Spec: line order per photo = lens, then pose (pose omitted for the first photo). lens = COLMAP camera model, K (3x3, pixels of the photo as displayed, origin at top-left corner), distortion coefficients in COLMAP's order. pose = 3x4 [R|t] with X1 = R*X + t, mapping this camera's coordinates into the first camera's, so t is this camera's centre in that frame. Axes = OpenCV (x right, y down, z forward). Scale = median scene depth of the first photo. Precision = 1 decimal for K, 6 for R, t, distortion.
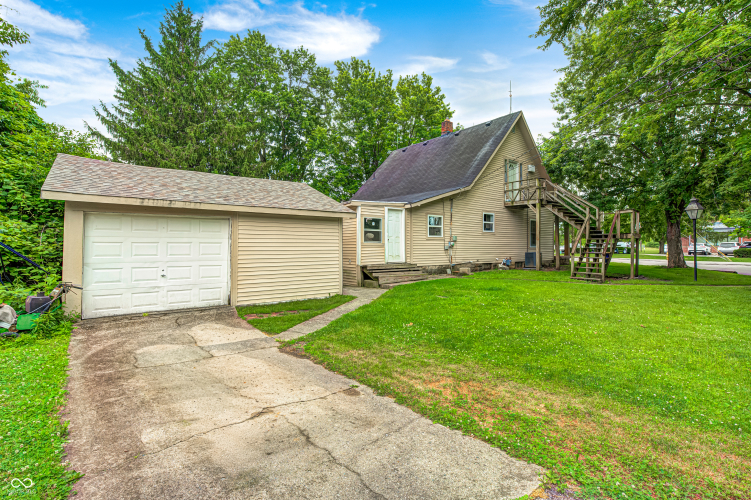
lens RADIAL K [[372.2, 0, 374.6], [0, 372.2, 249.7], [0, 0, 1]] dist [-0.006807, -0.000555]
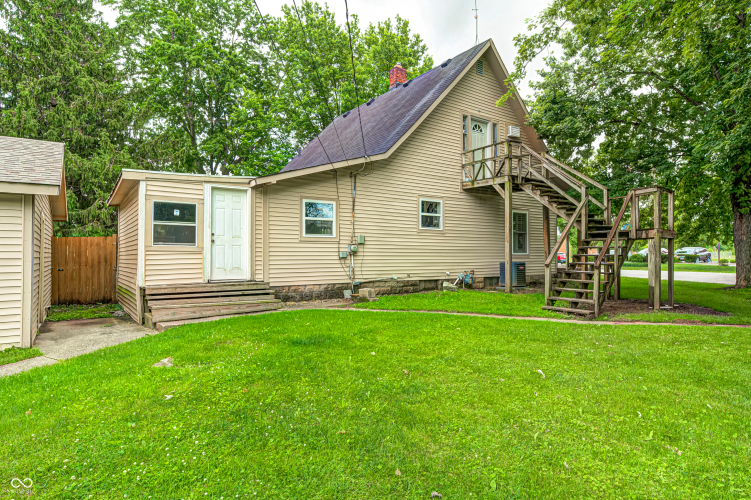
lens RADIAL K [[445.7, 0, 376.0], [0, 445.7, 250.9], [0, 0, 1]] dist [0.008361, 0.001011]
pose [[0.998865, -0.001412, -0.047618, 0.259256], [0.000542, 0.999833, -0.018270, 0.001545], [0.047636, 0.018223, 0.998699, 0.261023]]
